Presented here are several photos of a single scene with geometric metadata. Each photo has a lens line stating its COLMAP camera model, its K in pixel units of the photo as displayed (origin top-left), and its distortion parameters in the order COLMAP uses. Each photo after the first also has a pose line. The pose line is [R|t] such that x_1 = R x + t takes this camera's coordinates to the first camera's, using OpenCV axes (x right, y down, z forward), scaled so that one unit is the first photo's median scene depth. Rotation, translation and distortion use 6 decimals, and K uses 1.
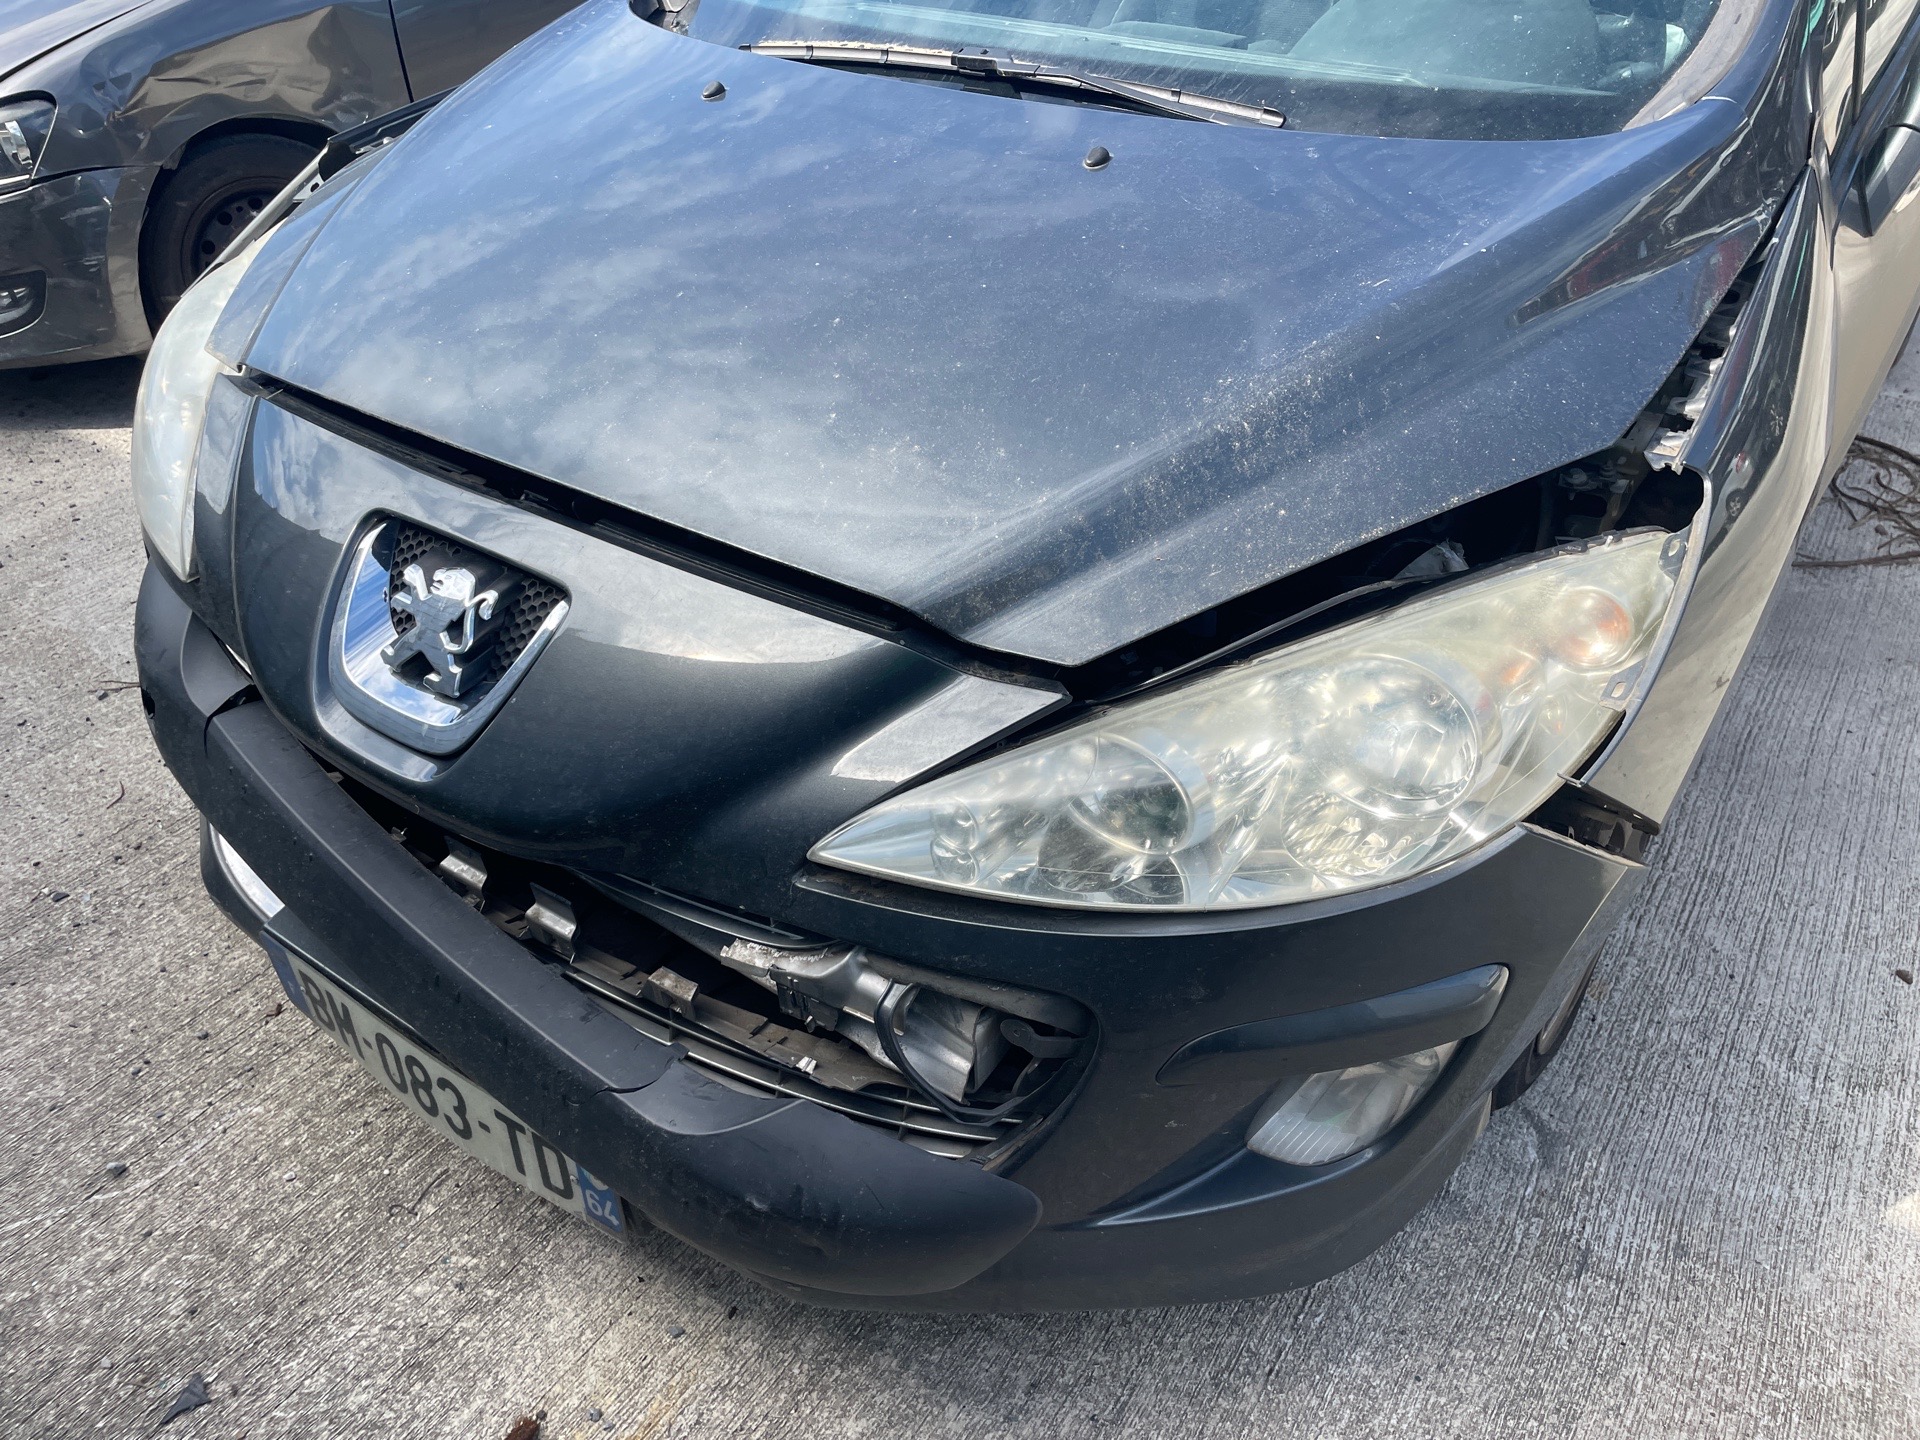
lens RADIAL K [[1386.5, 0, 972.6], [0, 1386.5, 663.1], [0, 0, 1]] dist [0.066873, -0.081546]
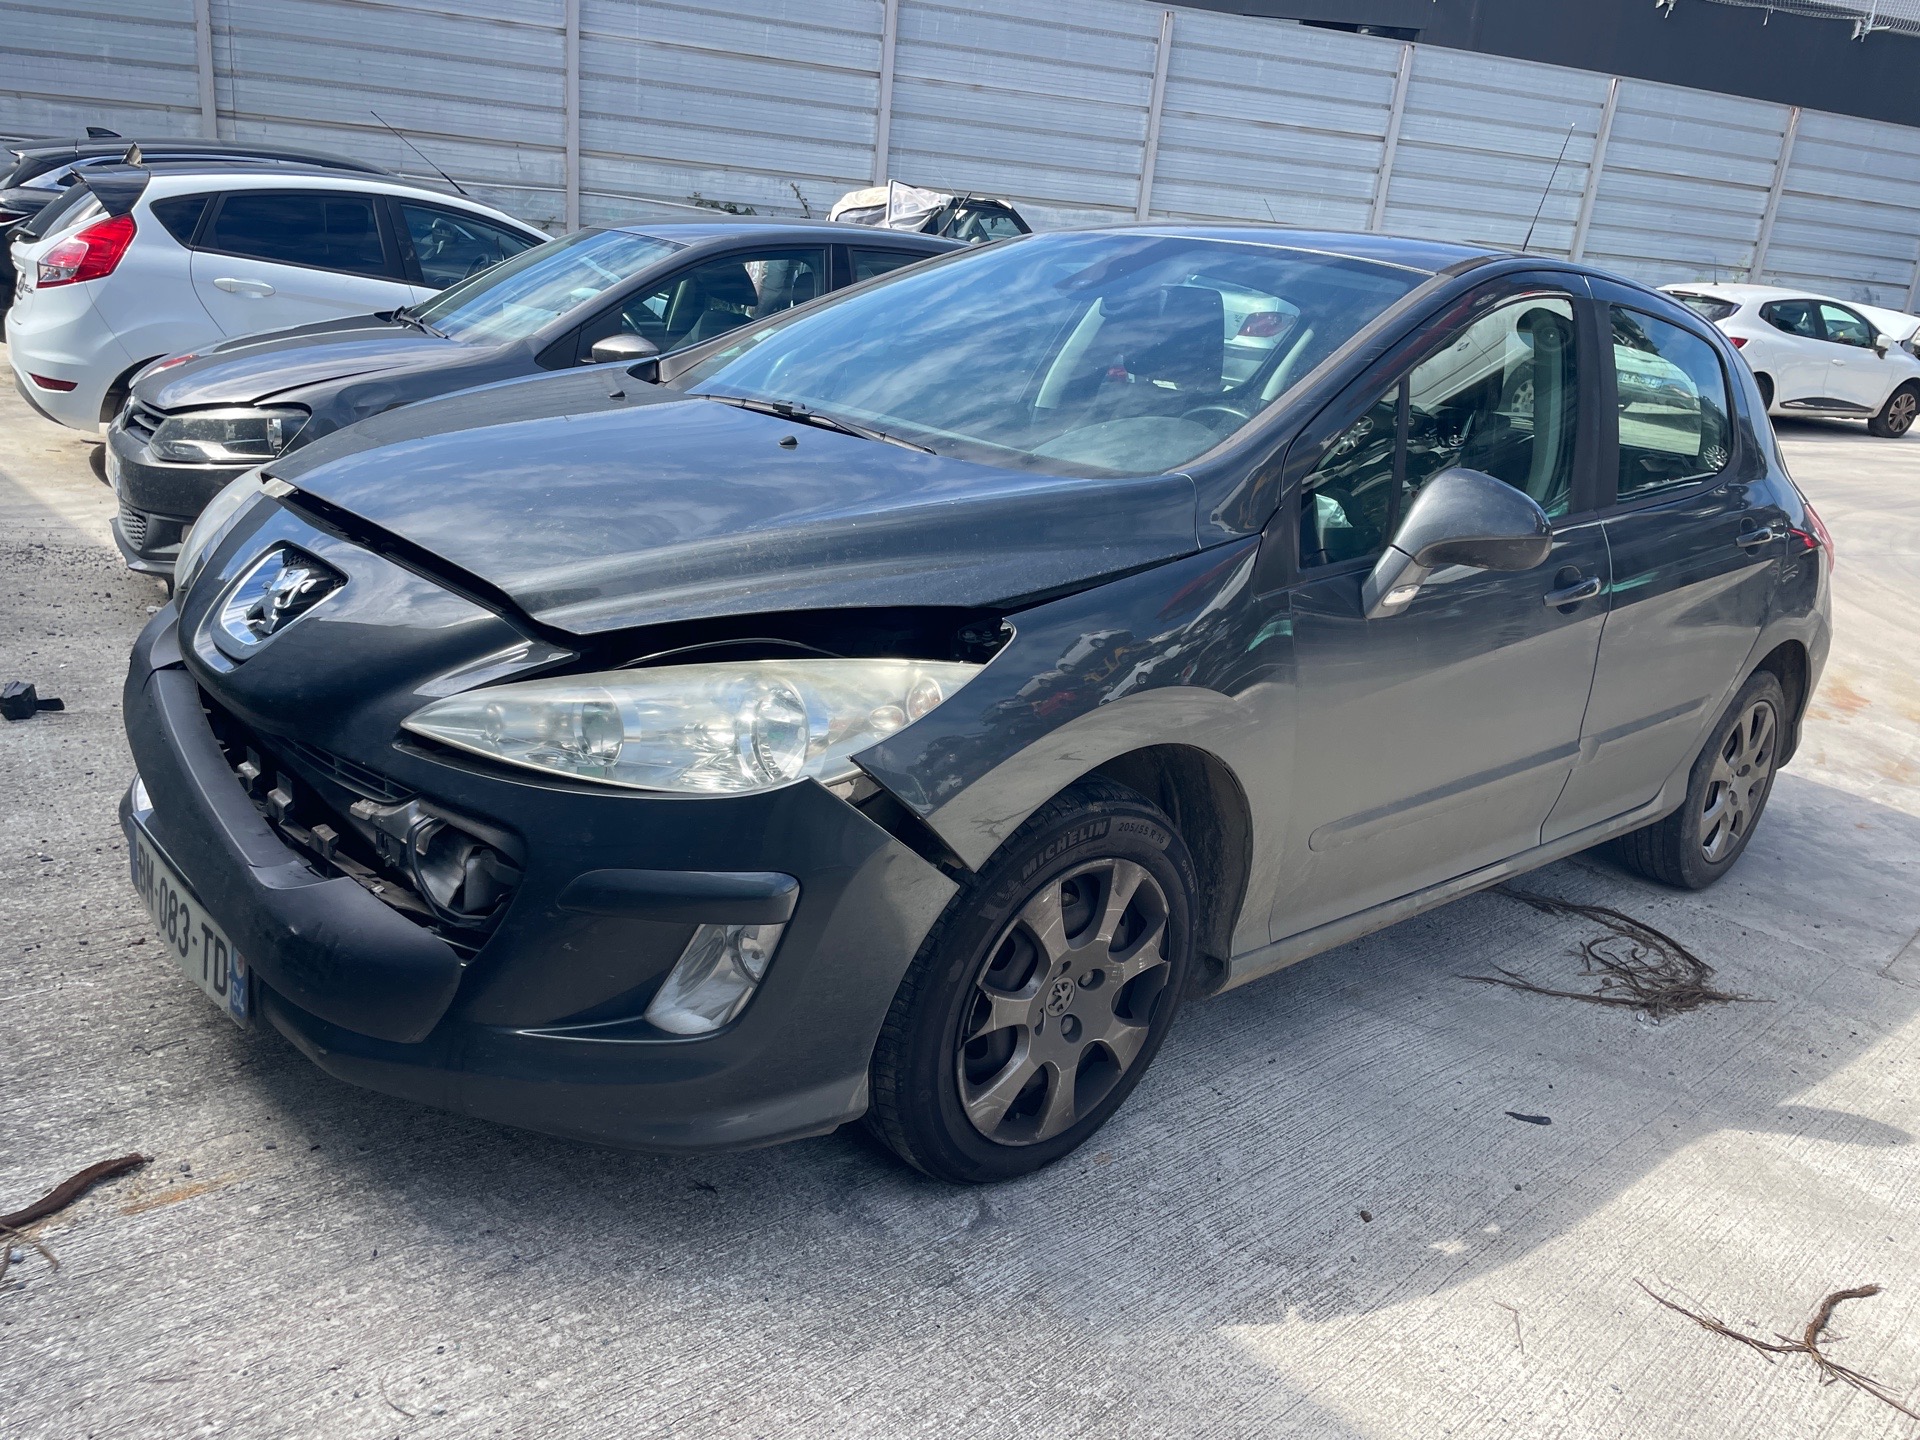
lens RADIAL K [[1374.4, 0, 962.0], [0, 1374.4, 730.1], [0, 0, 1]] dist [0.072205, -0.085078]
pose [[0.968284, 0.192290, -0.159529, 0.576636], [-0.233356, 0.924165, -0.302431, 0.361200], [0.089277, 0.330067, 0.939726, -0.336771]]
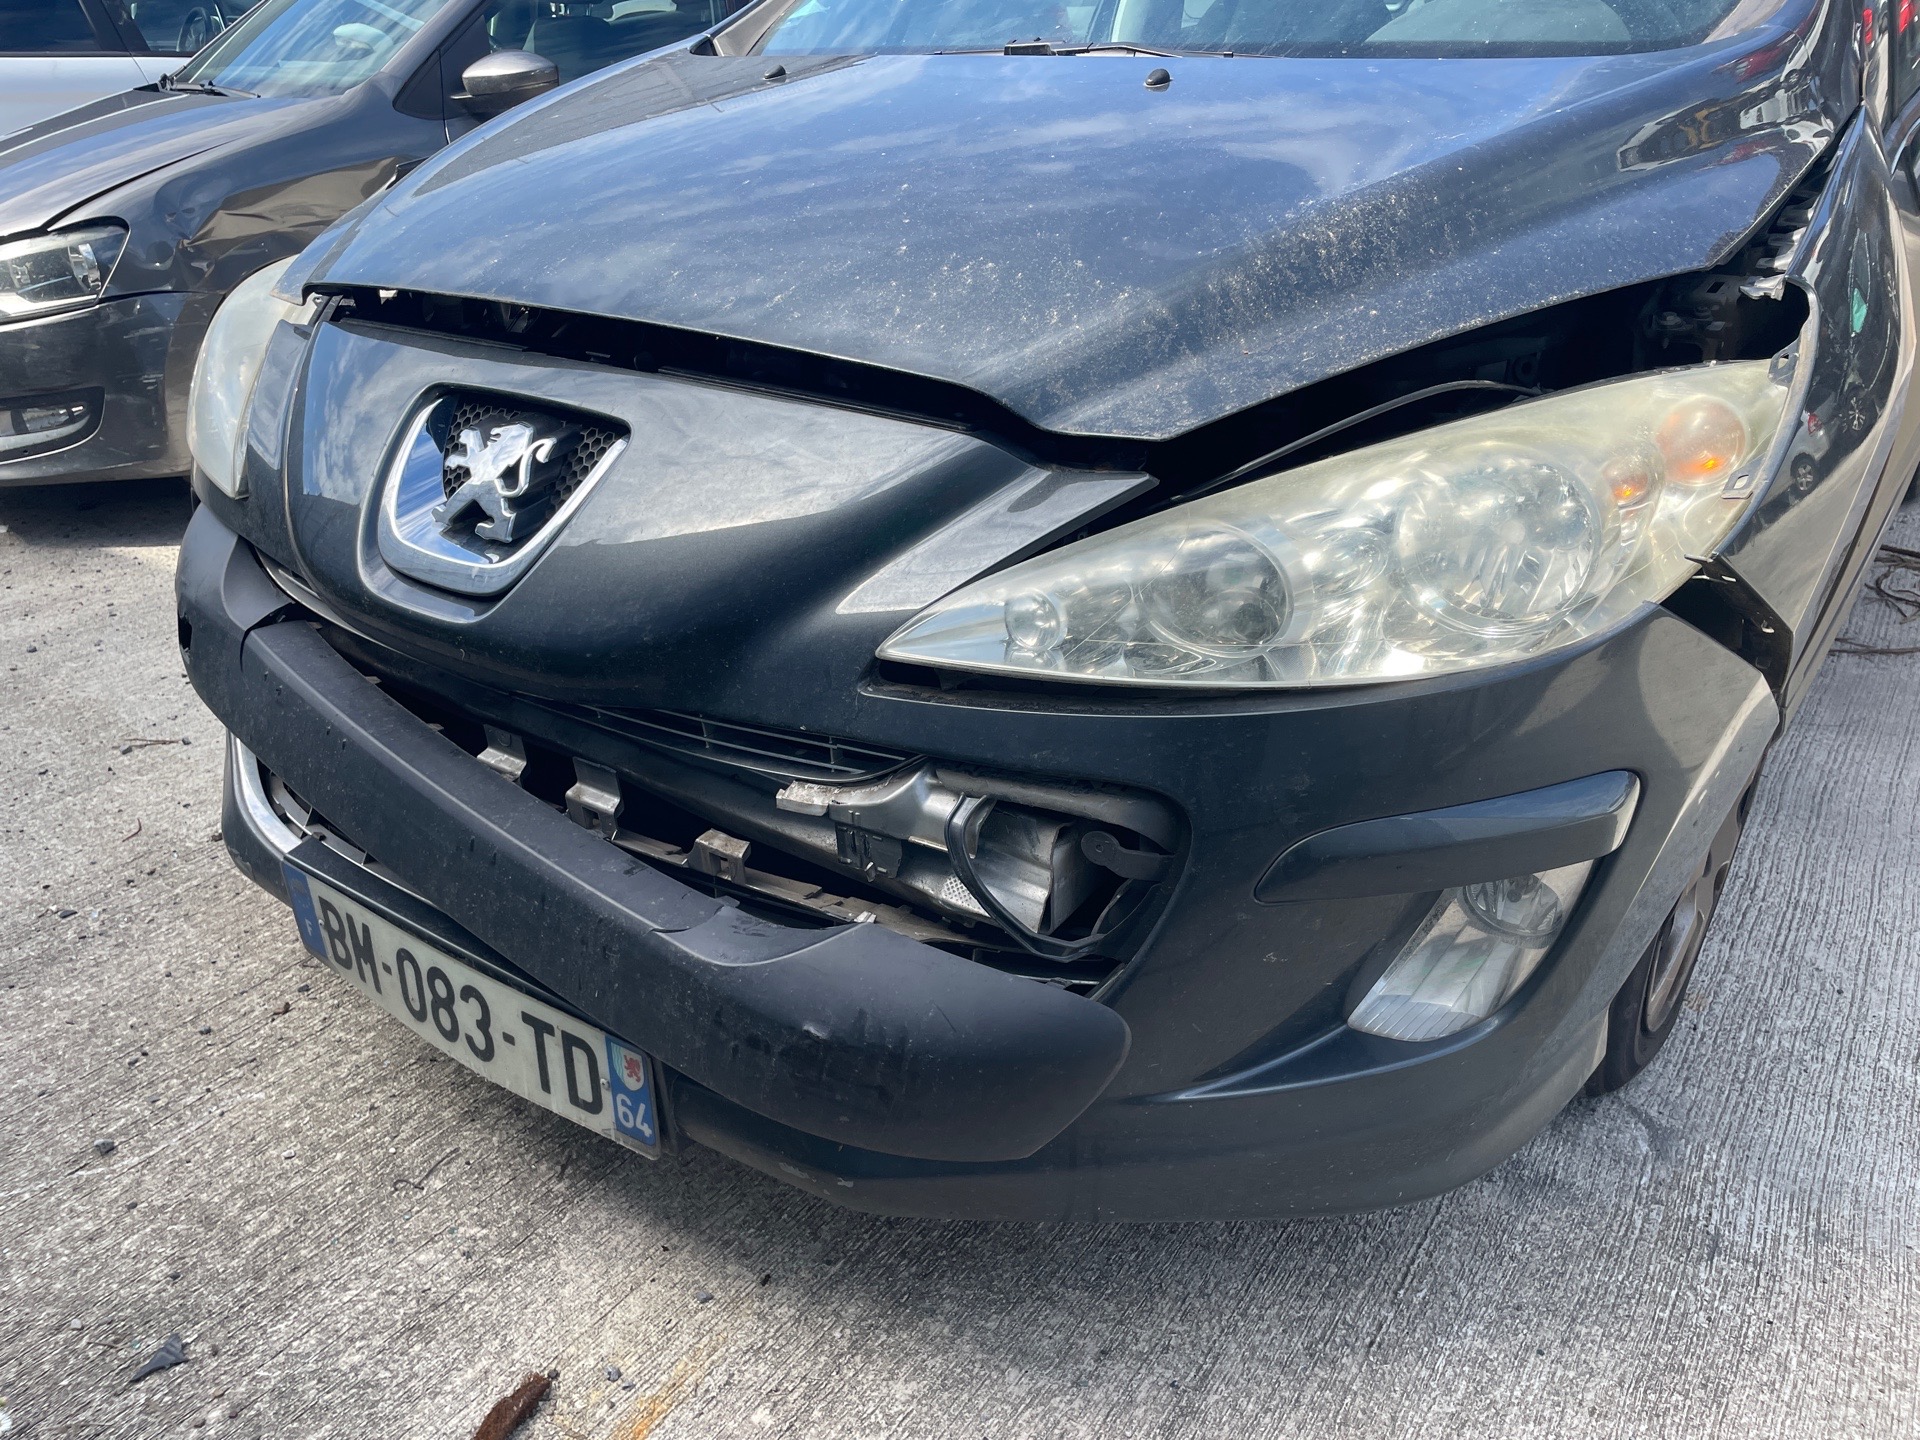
lens RADIAL K [[1383.8, 0, 940.1], [0, 1383.8, 720.2], [0, 0, 1]] dist [0.068204, -0.085340]
pose [[0.999683, 0.005616, -0.024547, -0.039720], [-0.009100, 0.989507, -0.144196, 0.240398], [0.023479, 0.144374, 0.989245, 0.060550]]
